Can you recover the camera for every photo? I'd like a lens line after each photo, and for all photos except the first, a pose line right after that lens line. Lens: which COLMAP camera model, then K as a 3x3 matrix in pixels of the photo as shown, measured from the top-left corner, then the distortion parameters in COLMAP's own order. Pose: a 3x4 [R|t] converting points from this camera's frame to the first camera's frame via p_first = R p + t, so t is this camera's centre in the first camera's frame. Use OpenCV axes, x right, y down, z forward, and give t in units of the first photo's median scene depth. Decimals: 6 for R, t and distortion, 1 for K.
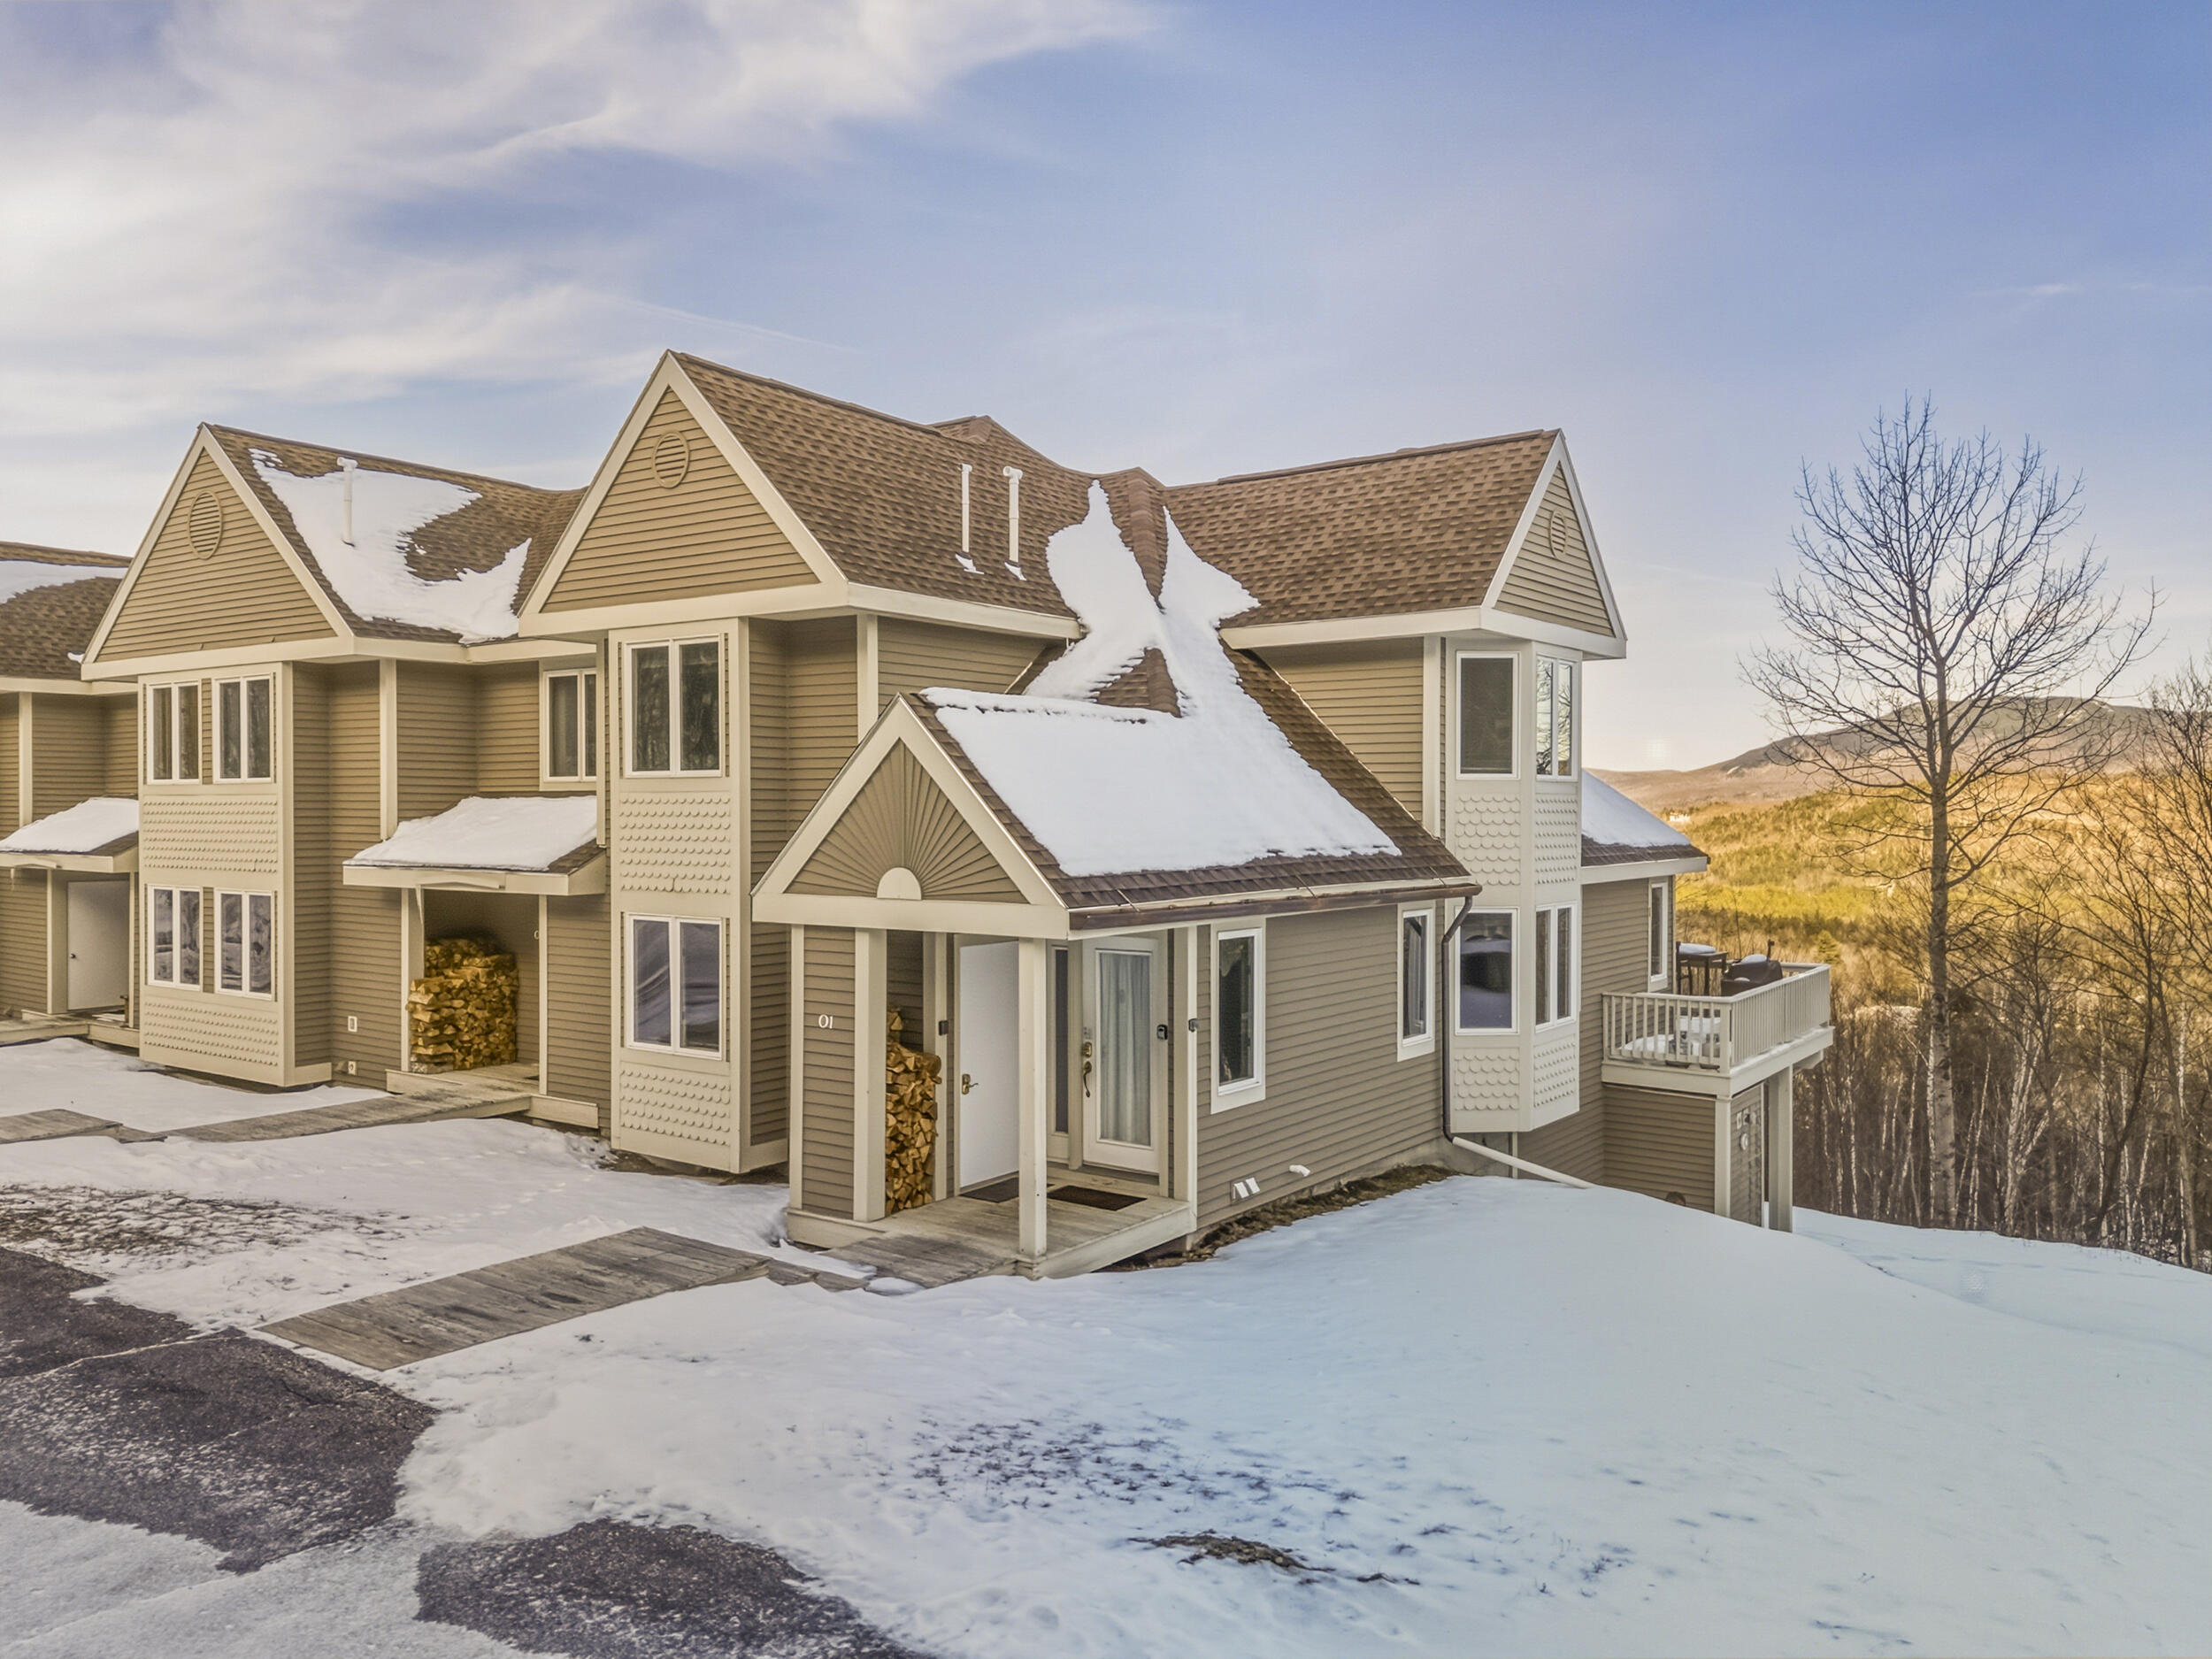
lens RADIAL K [[1619.6, 0, 1107.1], [0, 1619.6, 822.4], [0, 0, 1]] dist [0.080029, -0.073148]
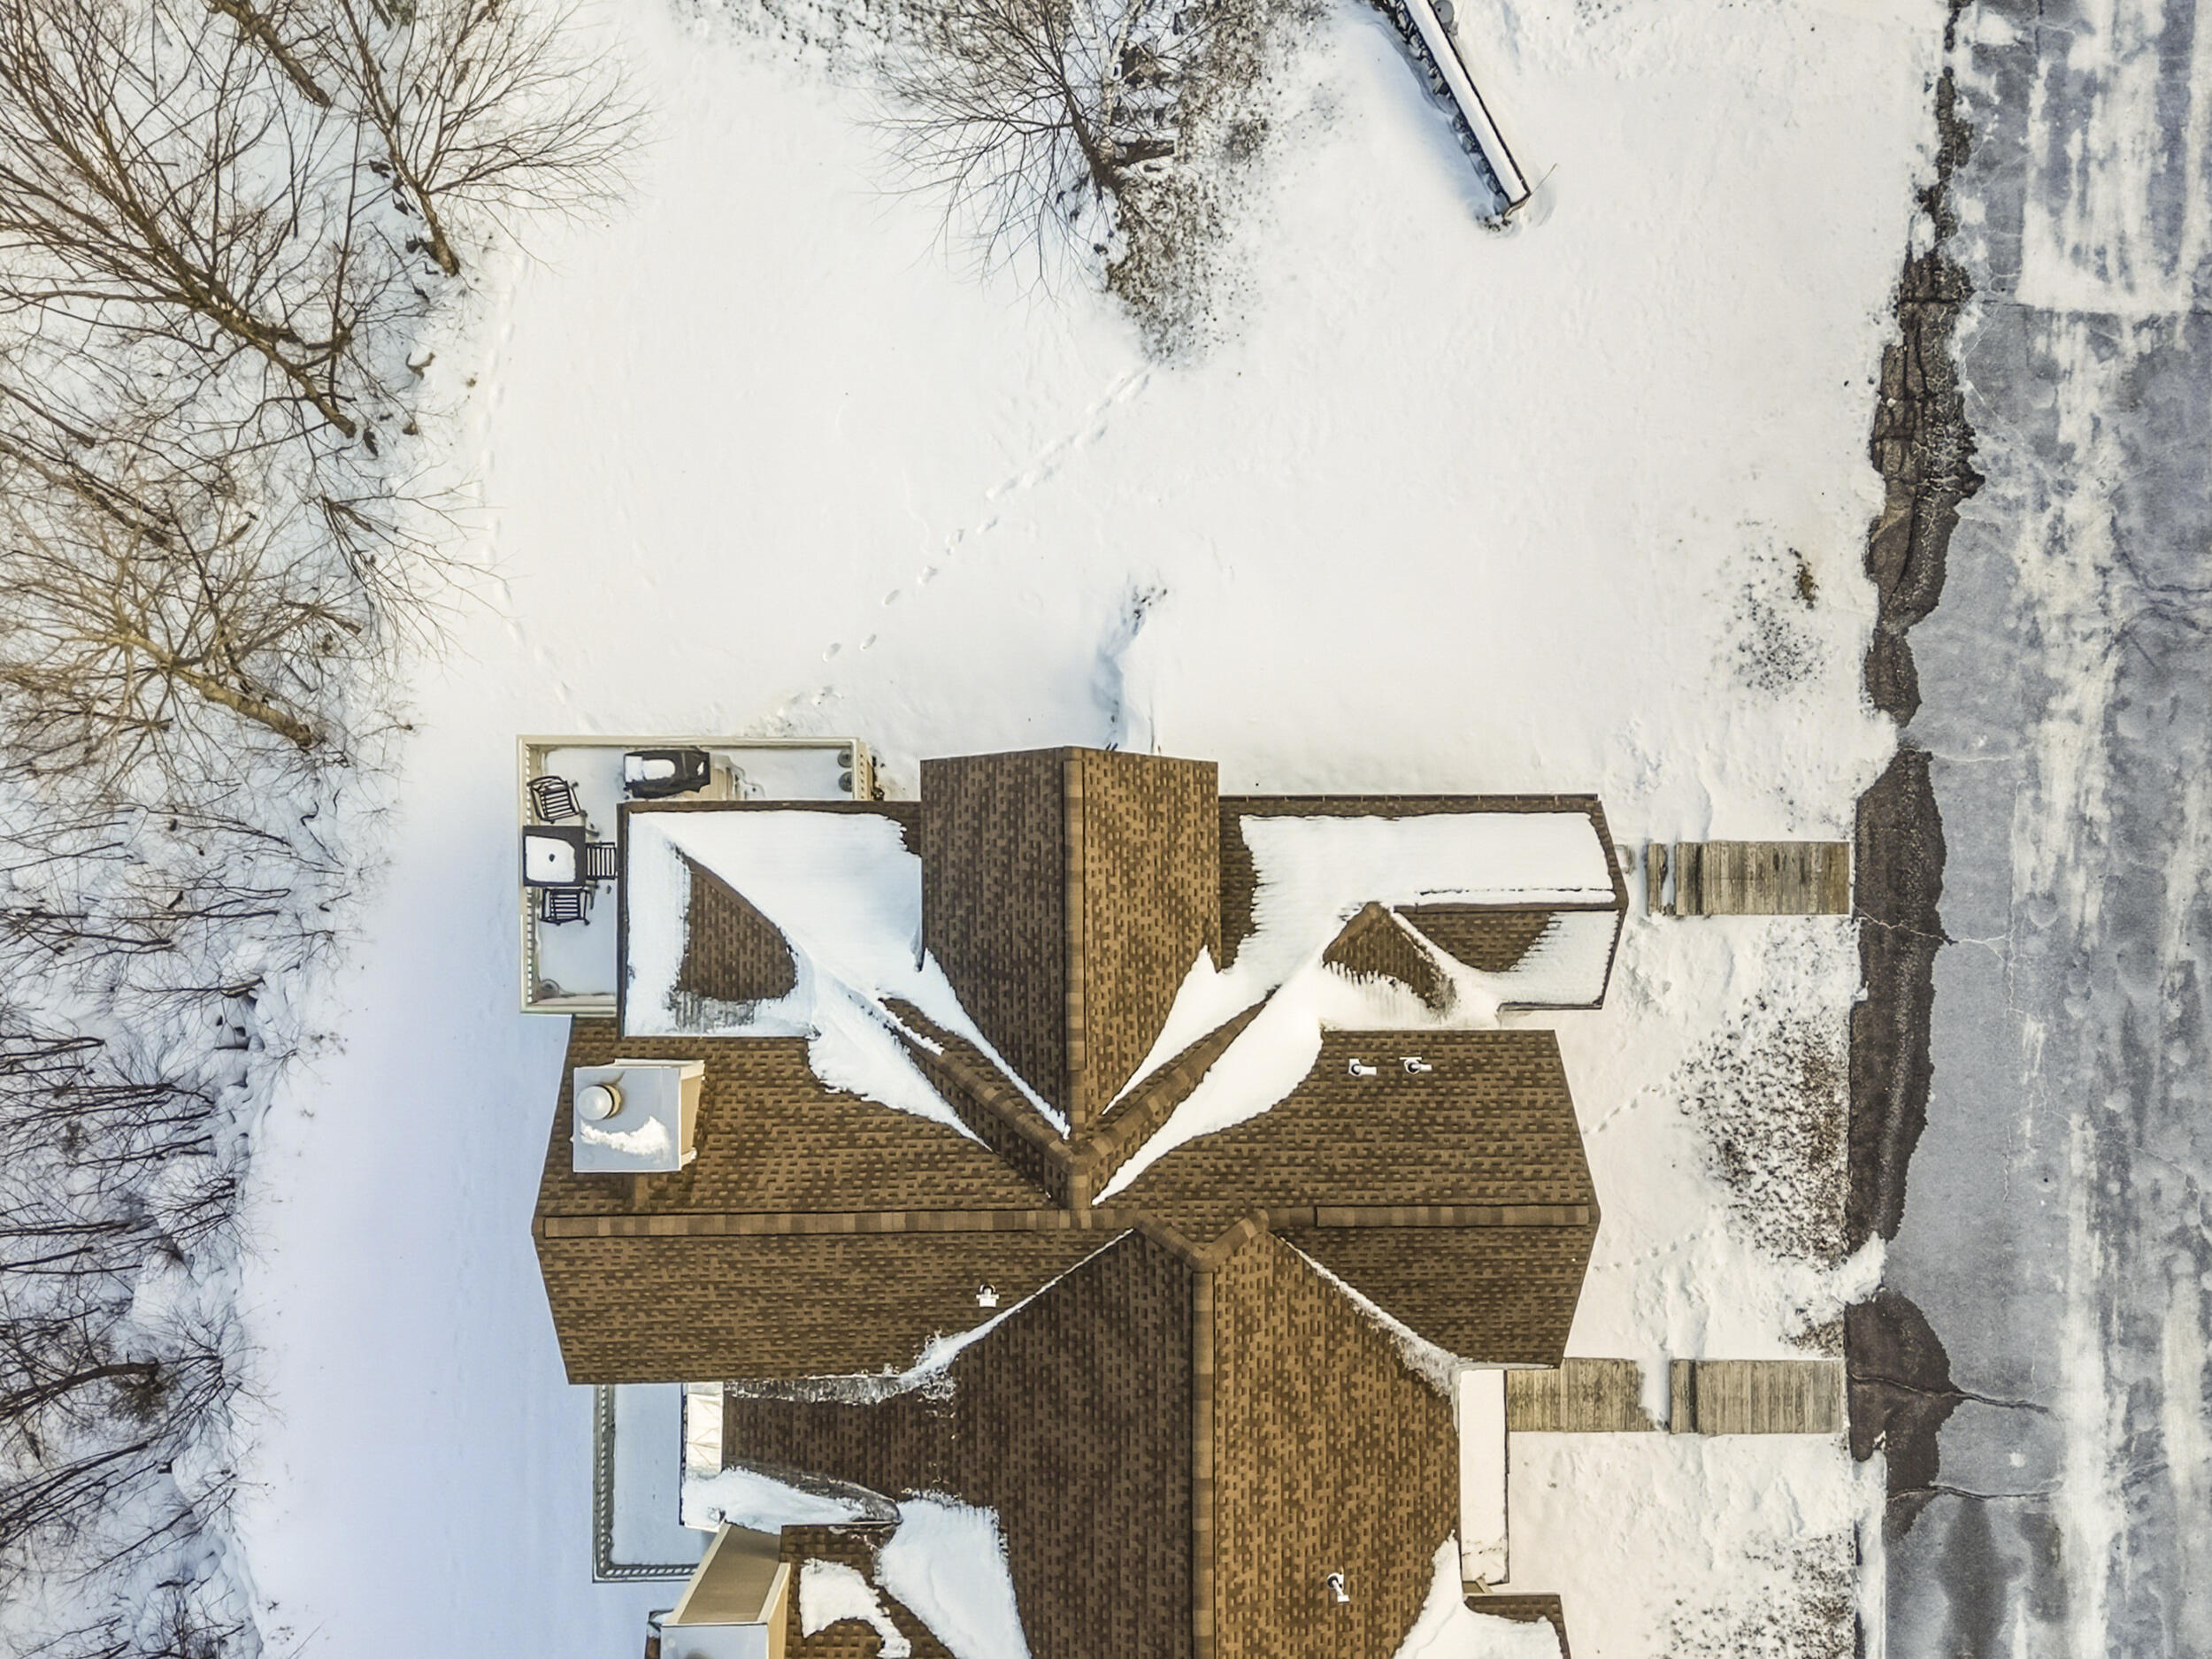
lens RADIAL K [[2139.0, 0, 1143.9], [0, 2139.0, 995.9], [0, 0, 1]] dist [0.069723, -0.056839]
pose [[-0.591710, -0.805726, -0.026191, 0.147470], [-0.043634, -0.000432, 0.999047, -2.018673], [-0.804969, 0.592289, -0.034901, 1.235359]]
